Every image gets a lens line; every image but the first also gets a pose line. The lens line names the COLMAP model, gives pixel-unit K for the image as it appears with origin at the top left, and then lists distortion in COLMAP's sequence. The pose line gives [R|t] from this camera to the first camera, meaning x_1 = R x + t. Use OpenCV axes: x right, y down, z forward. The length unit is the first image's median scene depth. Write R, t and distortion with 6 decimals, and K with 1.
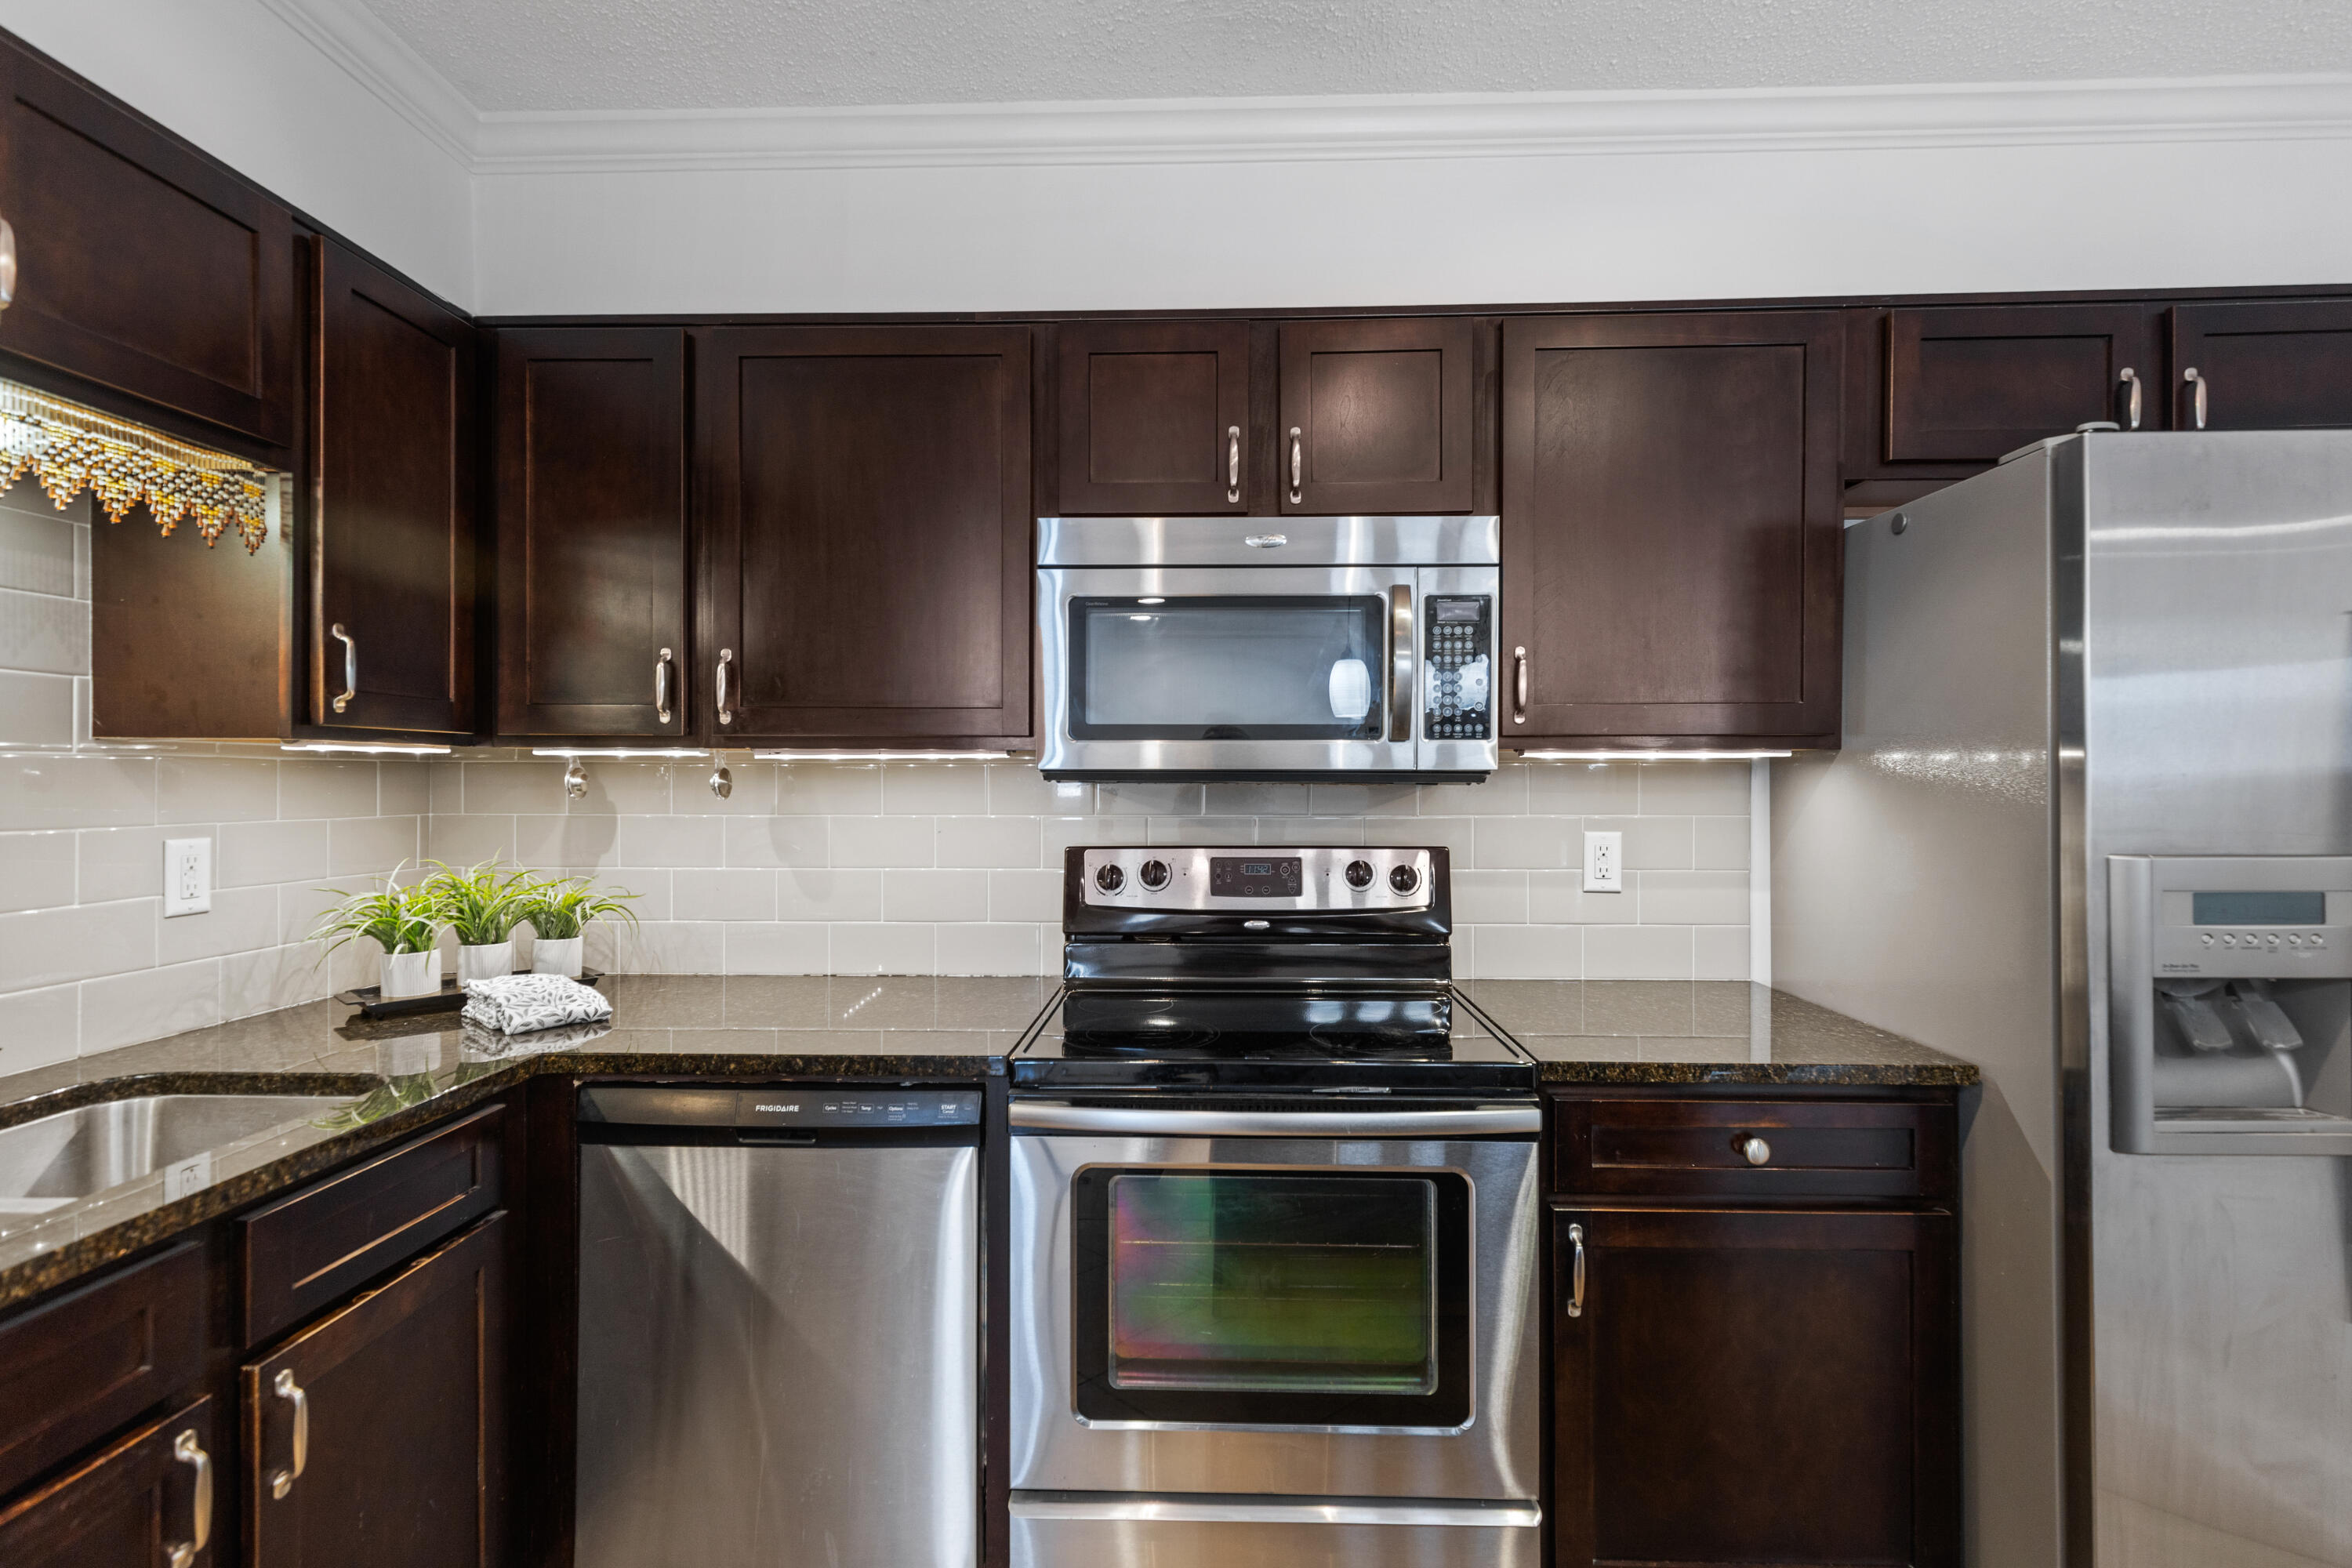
lens RADIAL K [[1094.1, 0, 1176.6], [0, 1094.1, 781.4], [0, 0, 1]] dist [0.005898, 0.000373]
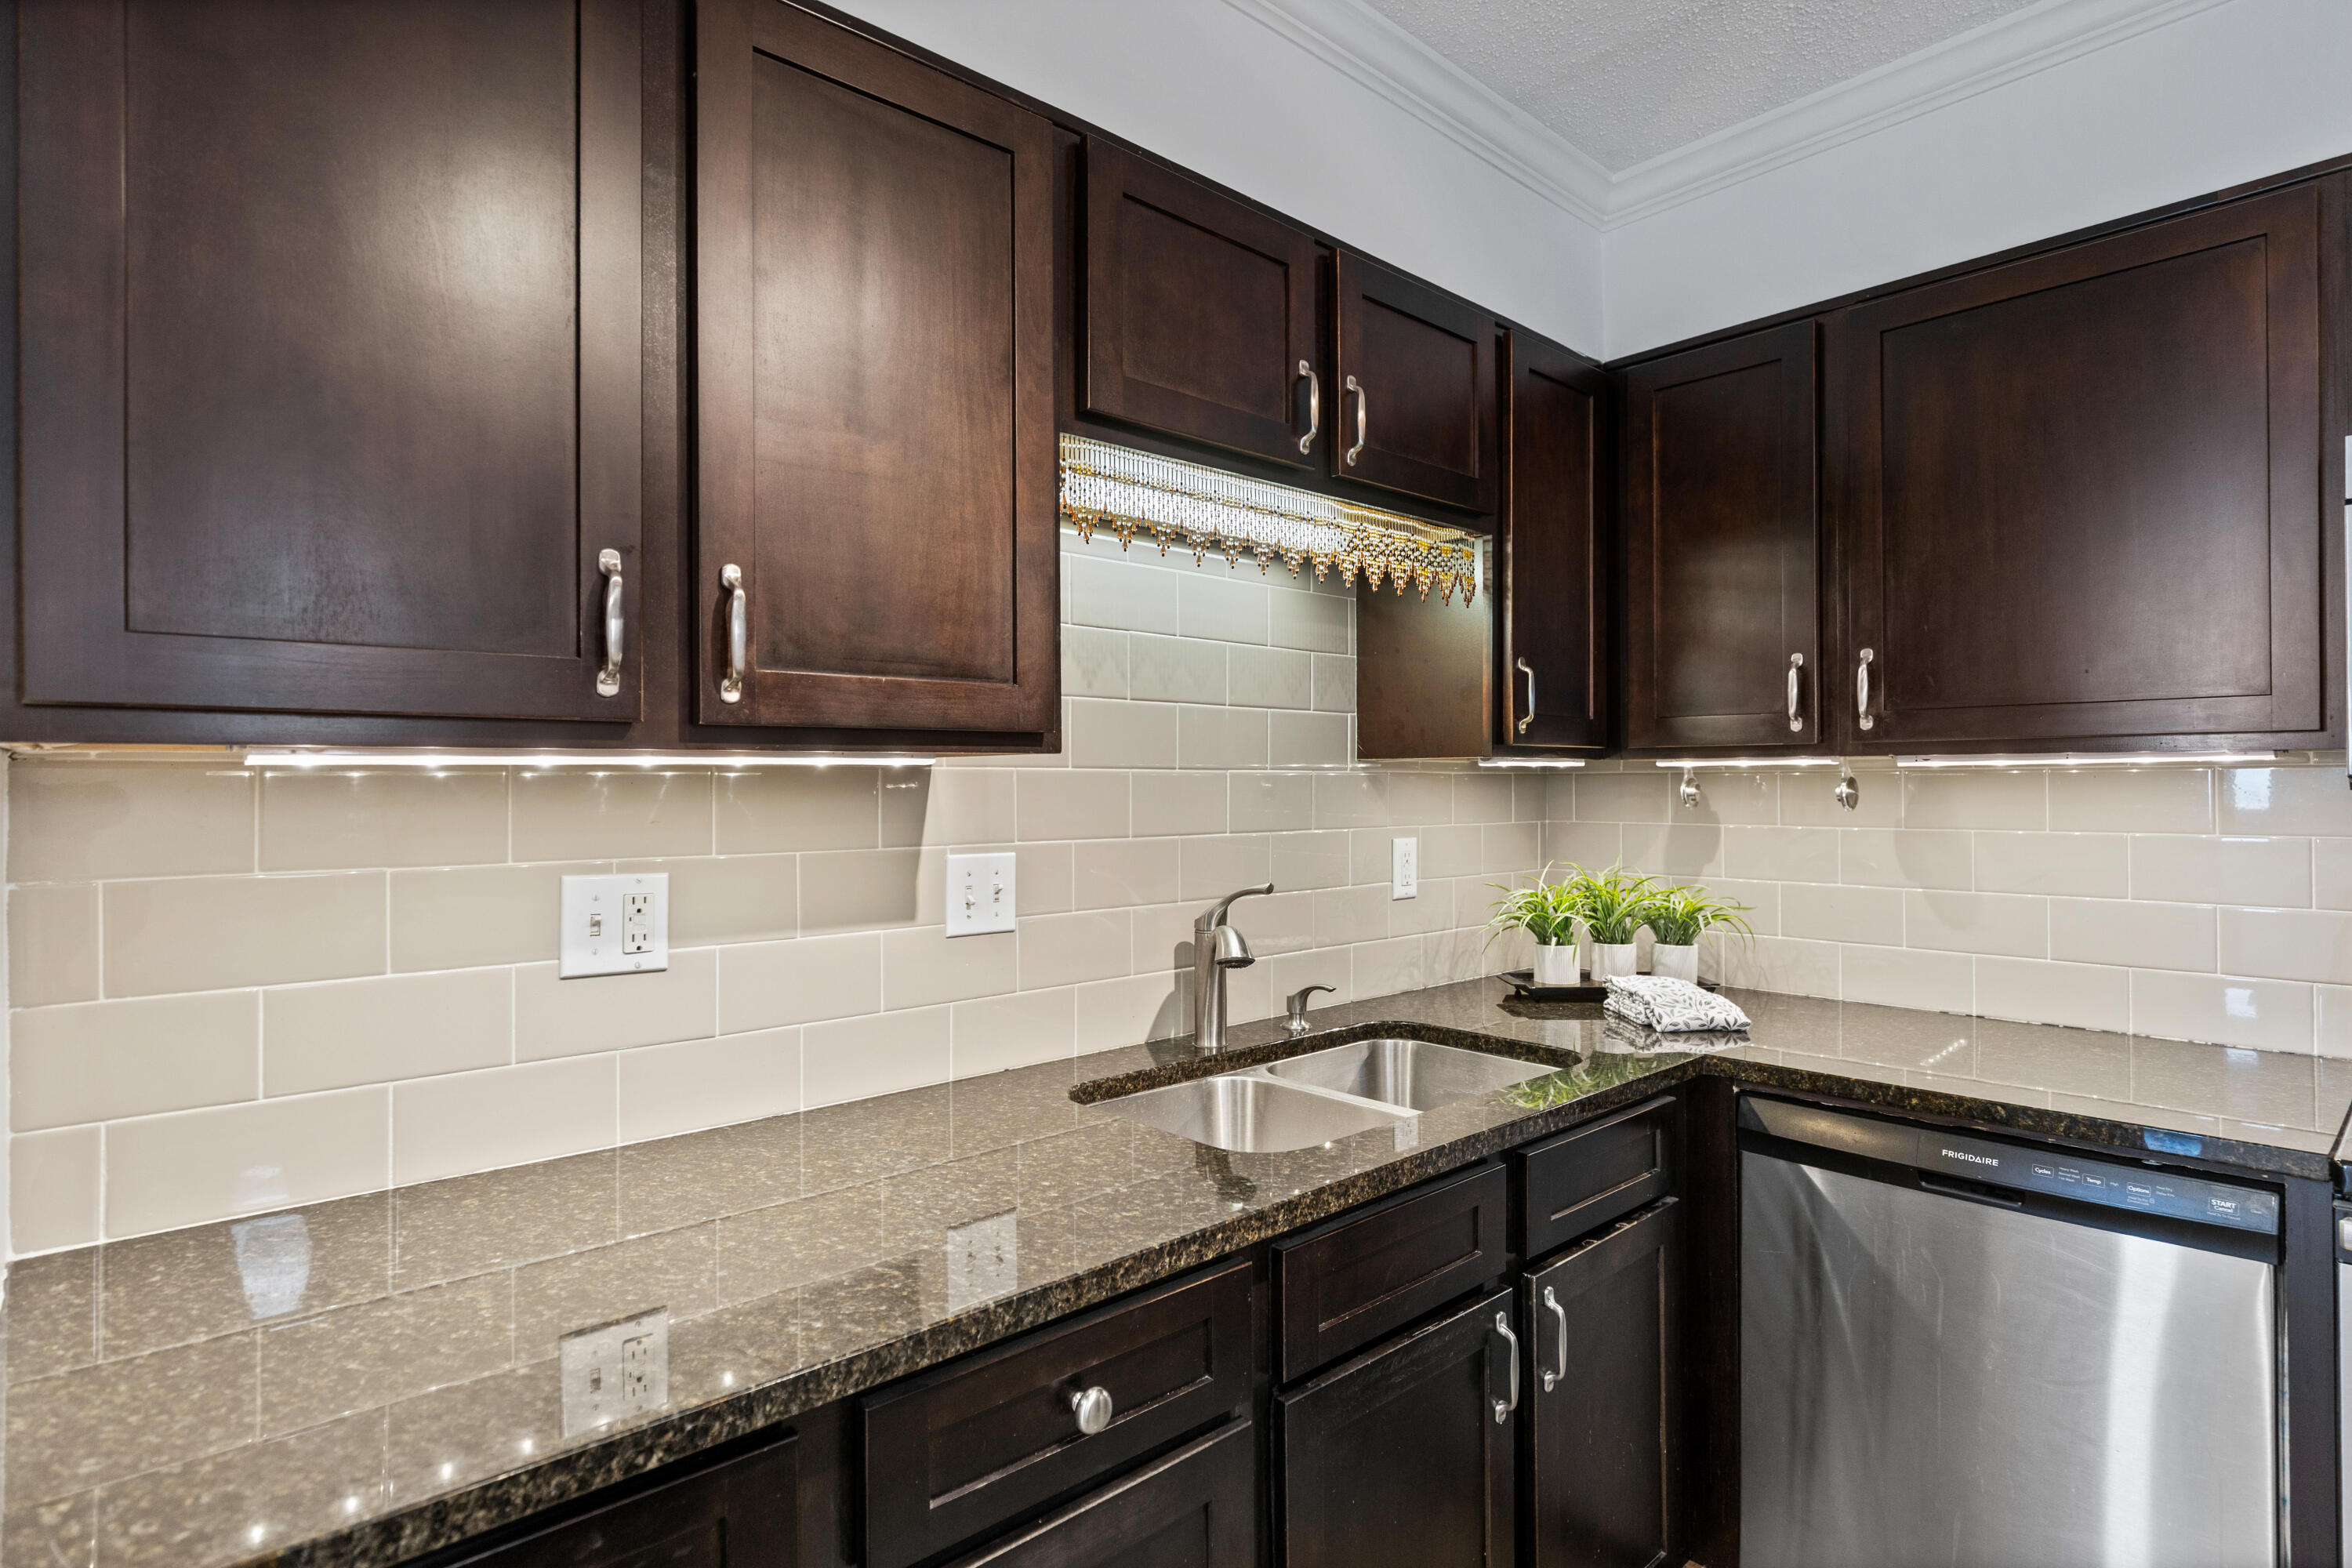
lens RADIAL K [[1183.6, 0, 1176.5], [0, 1183.6, 775.8], [0, 0, 1]] dist [-0.000938, -0.001471]
pose [[0.699134, -0.010192, -0.714918, -0.110209], [0.003423, 0.999935, -0.010908, -0.004766], [0.714982, 0.005179, 0.699124, -0.124957]]
